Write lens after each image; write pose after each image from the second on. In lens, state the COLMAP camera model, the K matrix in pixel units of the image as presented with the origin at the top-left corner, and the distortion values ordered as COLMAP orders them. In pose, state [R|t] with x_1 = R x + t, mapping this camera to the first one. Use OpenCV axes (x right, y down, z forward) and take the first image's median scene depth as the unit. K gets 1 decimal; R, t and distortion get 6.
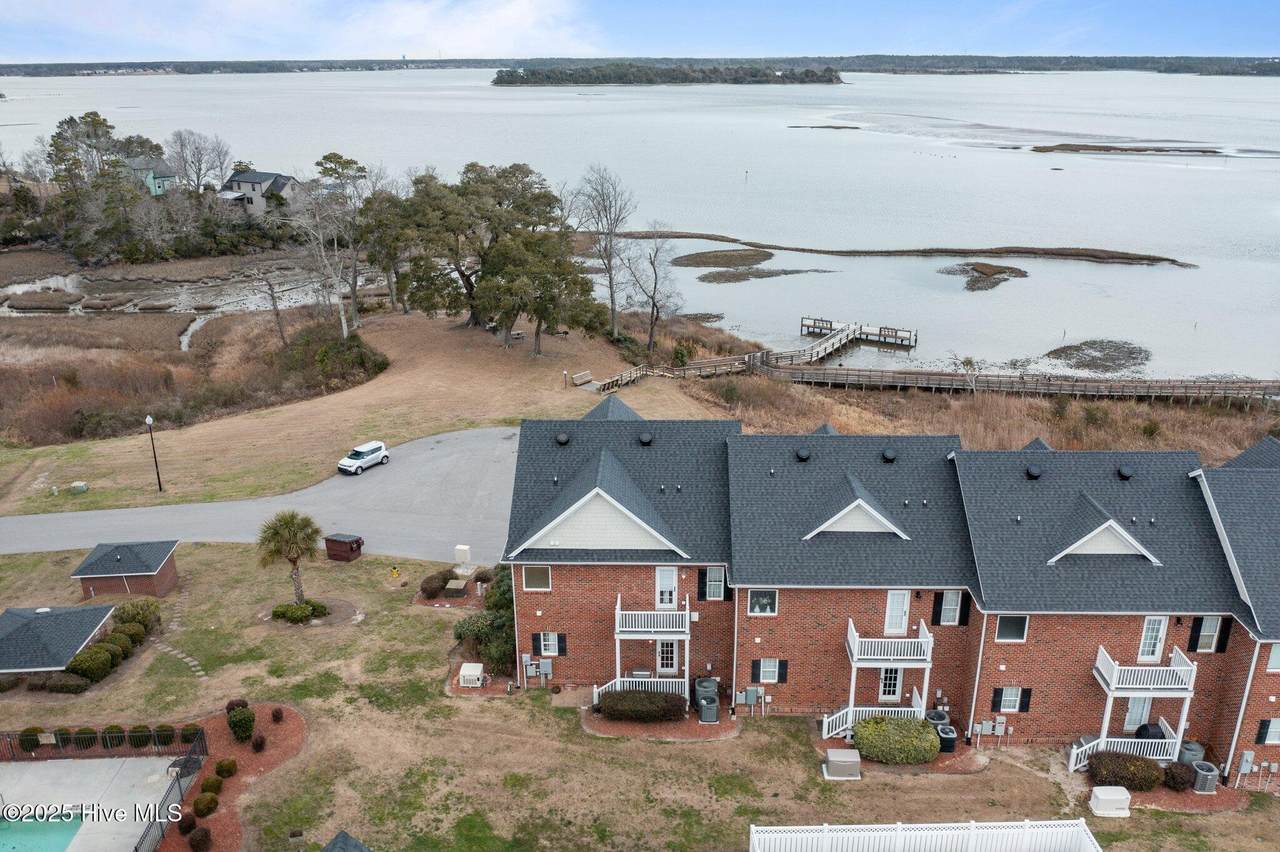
lens RADIAL K [[1029.0, 0, 641.0], [0, 1029.0, 424.8], [0, 0, 1]] dist [-0.016039, 0.000848]
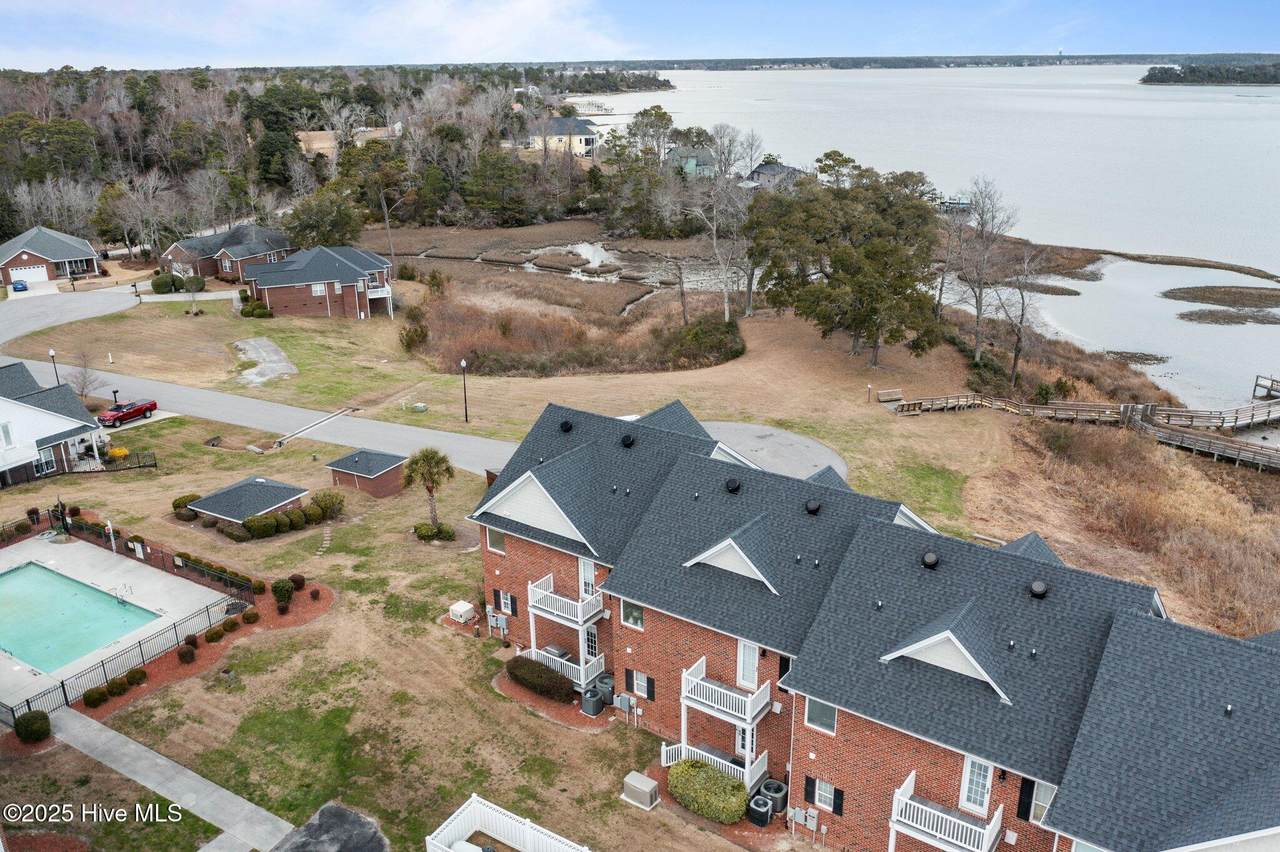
lens RADIAL K [[1029.0, 0, 640.8], [0, 1029.0, 427.5], [0, 0, 1]] dist [-0.016039, 0.000848]
pose [[0.824310, 0.186434, -0.534561, 0.274968], [-0.182617, 0.981312, 0.060642, -0.031630], [0.535877, 0.047632, 0.842951, 0.058209]]
